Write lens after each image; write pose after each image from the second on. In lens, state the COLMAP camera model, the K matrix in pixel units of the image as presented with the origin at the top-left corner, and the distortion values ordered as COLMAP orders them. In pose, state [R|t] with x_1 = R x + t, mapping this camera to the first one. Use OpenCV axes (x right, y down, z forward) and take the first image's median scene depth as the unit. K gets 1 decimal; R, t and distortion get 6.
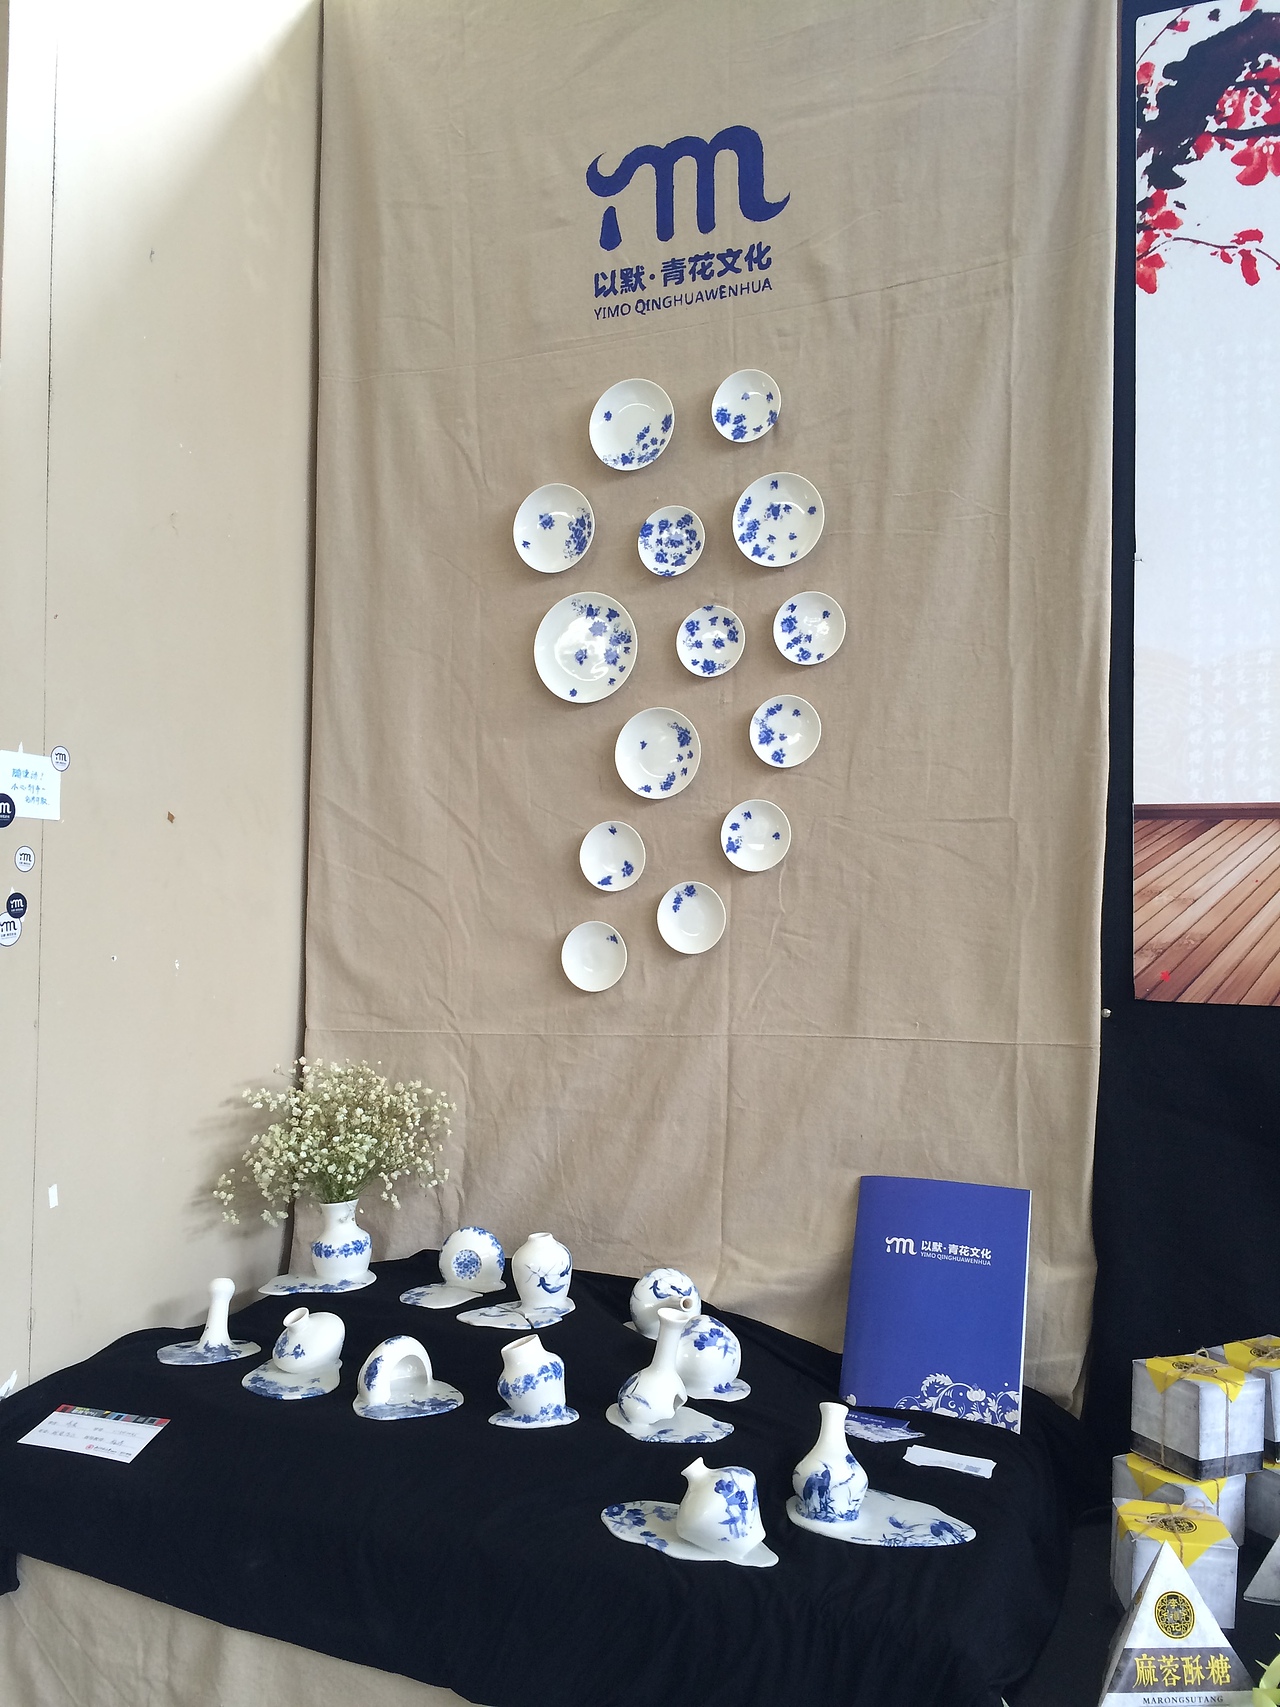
lens RADIAL K [[1312.9, 0, 640.0], [0, 1312.9, 853.5], [0, 0, 1]] dist [0.088125, -0.118868]
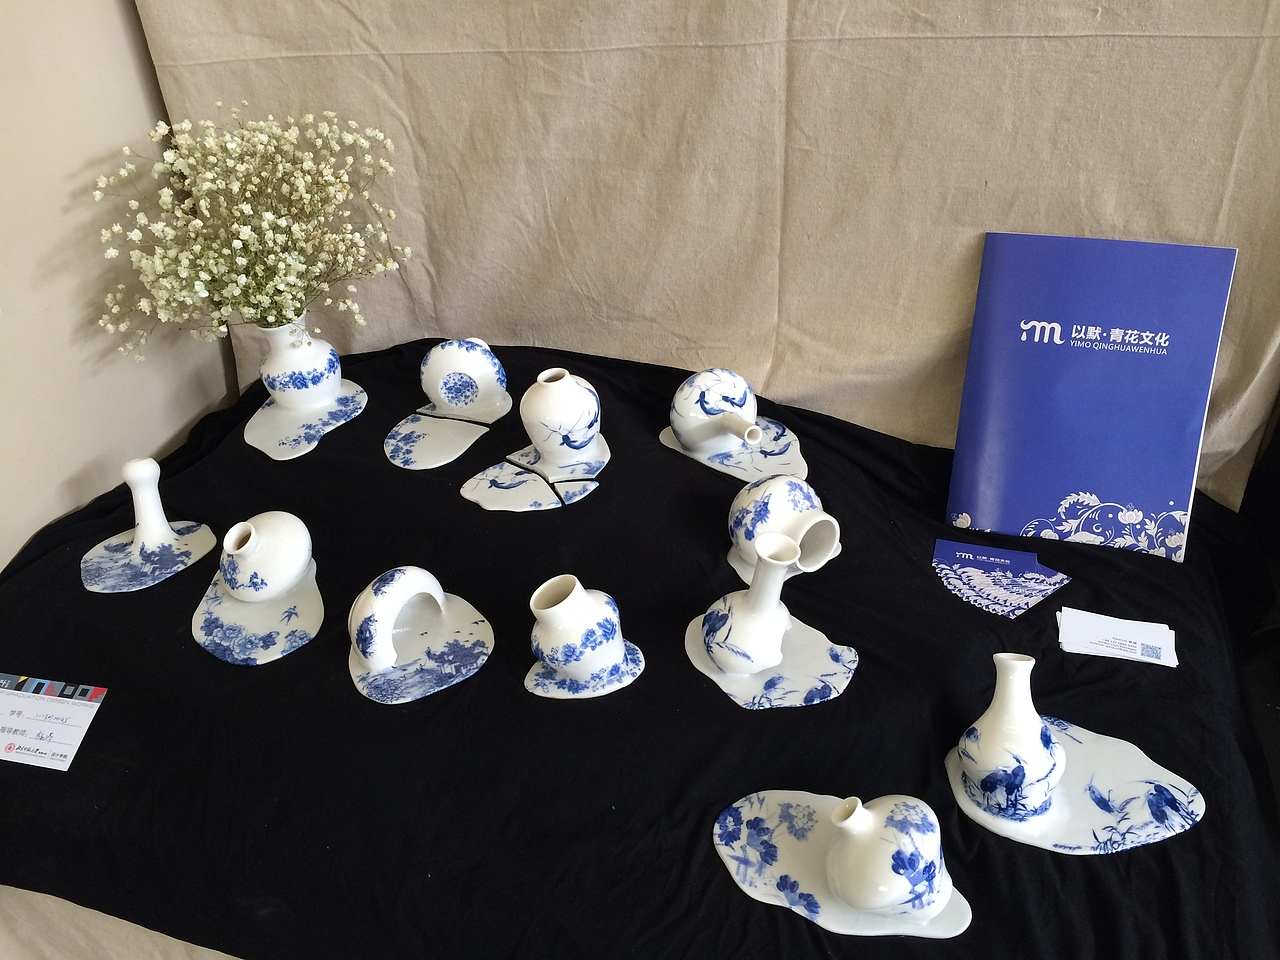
lens RADIAL K [[984.5, 0, 601.2], [0, 984.5, 368.9], [0, 0, 1]] dist [0.088125, -0.118868]
pose [[0.994375, -0.104932, 0.014429, -0.053934], [0.075572, 0.798308, 0.597489, -0.039137], [-0.074215, -0.593038, 0.801747, 0.534421]]
